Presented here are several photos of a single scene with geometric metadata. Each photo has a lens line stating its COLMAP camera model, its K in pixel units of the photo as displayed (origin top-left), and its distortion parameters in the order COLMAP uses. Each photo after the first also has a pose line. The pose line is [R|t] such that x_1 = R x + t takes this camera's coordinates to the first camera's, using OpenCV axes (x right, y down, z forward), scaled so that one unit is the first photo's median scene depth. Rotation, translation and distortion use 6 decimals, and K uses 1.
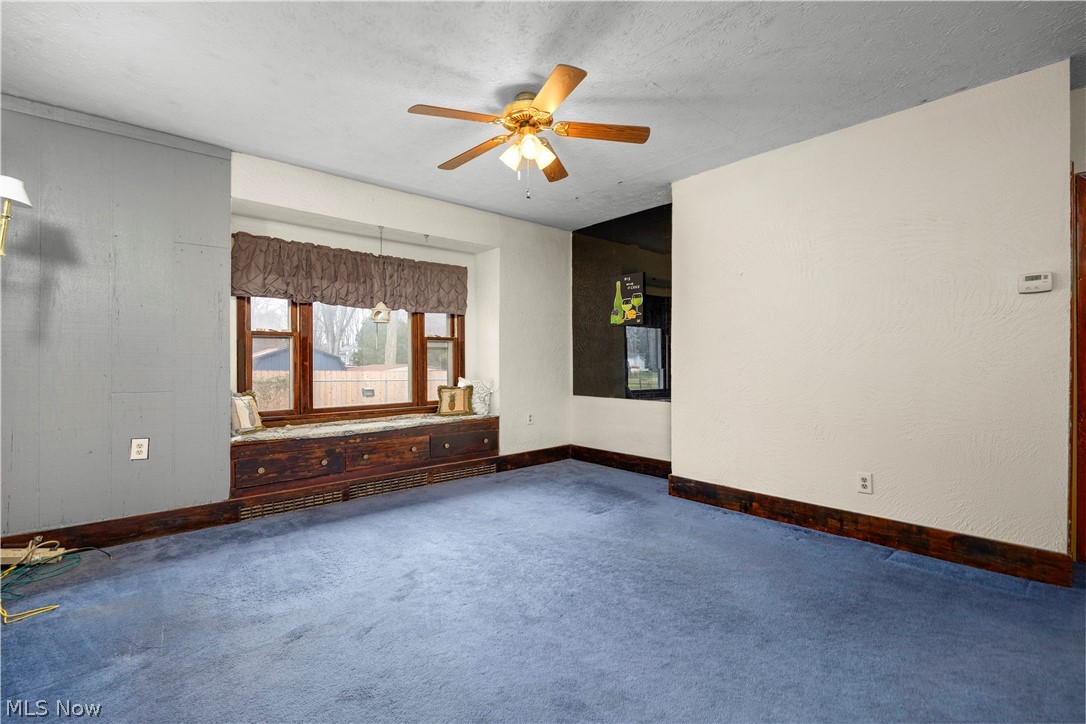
lens RADIAL K [[483.7, 0, 544.7], [0, 483.7, 366.5], [0, 0, 1]] dist [-0.007308, -0.002053]
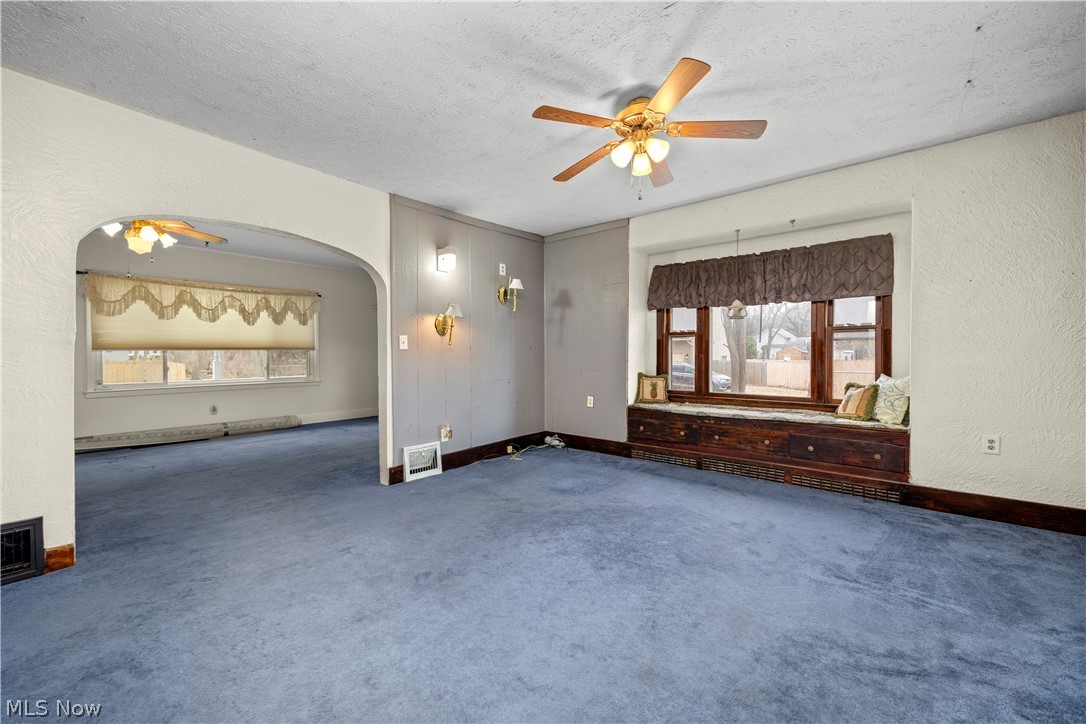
lens RADIAL K [[432.9, 0, 548.0], [0, 432.9, 362.2], [0, 0, 1]] dist [0.002110, 0.001610]
pose [[0.147119, 0.018602, -0.988944, 0.481787], [-0.011687, 0.999786, 0.017067, -0.003586], [0.989050, 0.009047, 0.147305, 0.370990]]
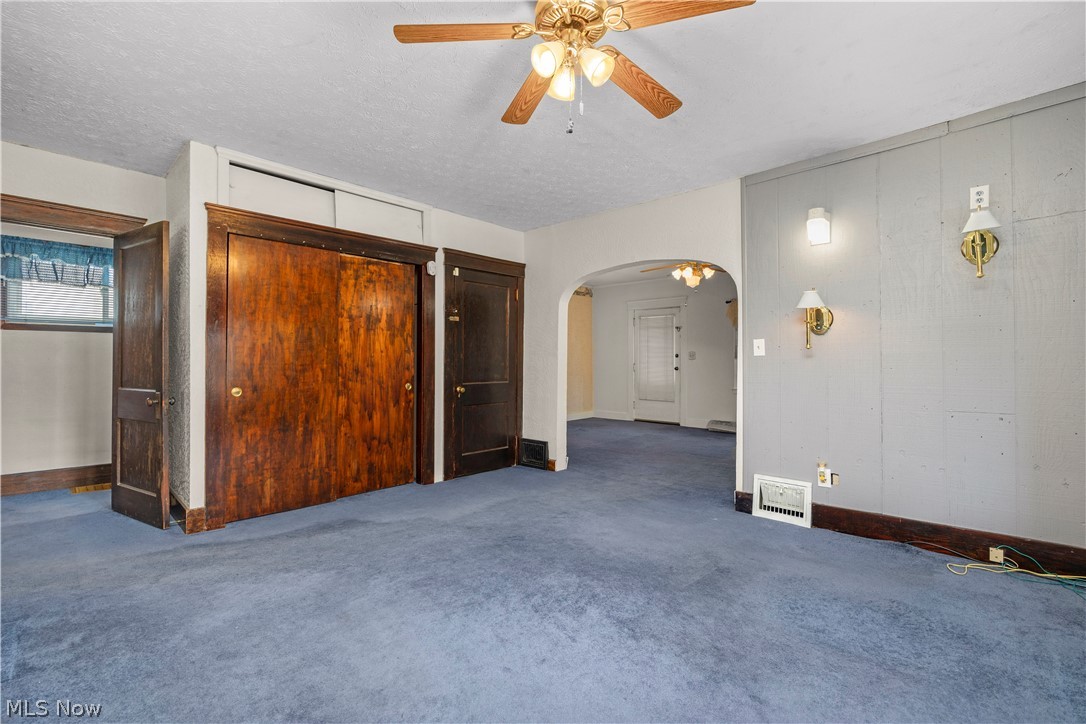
lens RADIAL K [[483.7, 0, 539.0], [0, 483.7, 357.1], [0, 0, 1]] dist [-0.007308, -0.002053]
pose [[-0.997817, 0.003578, -0.065937, 0.027986], [0.003043, 0.999962, 0.008208, -0.015775], [0.065964, 0.007990, -0.997790, 0.952054]]
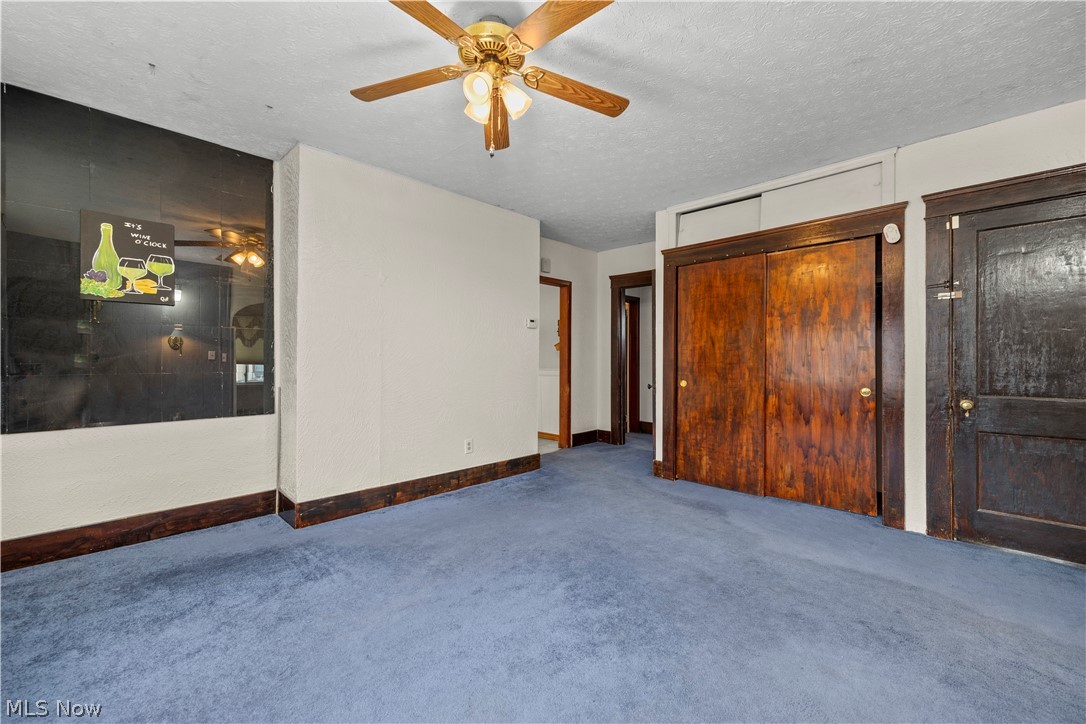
lens RADIAL K [[432.9, 0, 543.2], [0, 432.9, 359.9], [0, 0, 1]] dist [0.002110, 0.001610]
pose [[-0.056564, 0.008657, 0.998361, -0.412023], [0.012756, 0.999887, -0.007947, -0.002748], [-0.998317, 0.012286, -0.056668, 0.535532]]
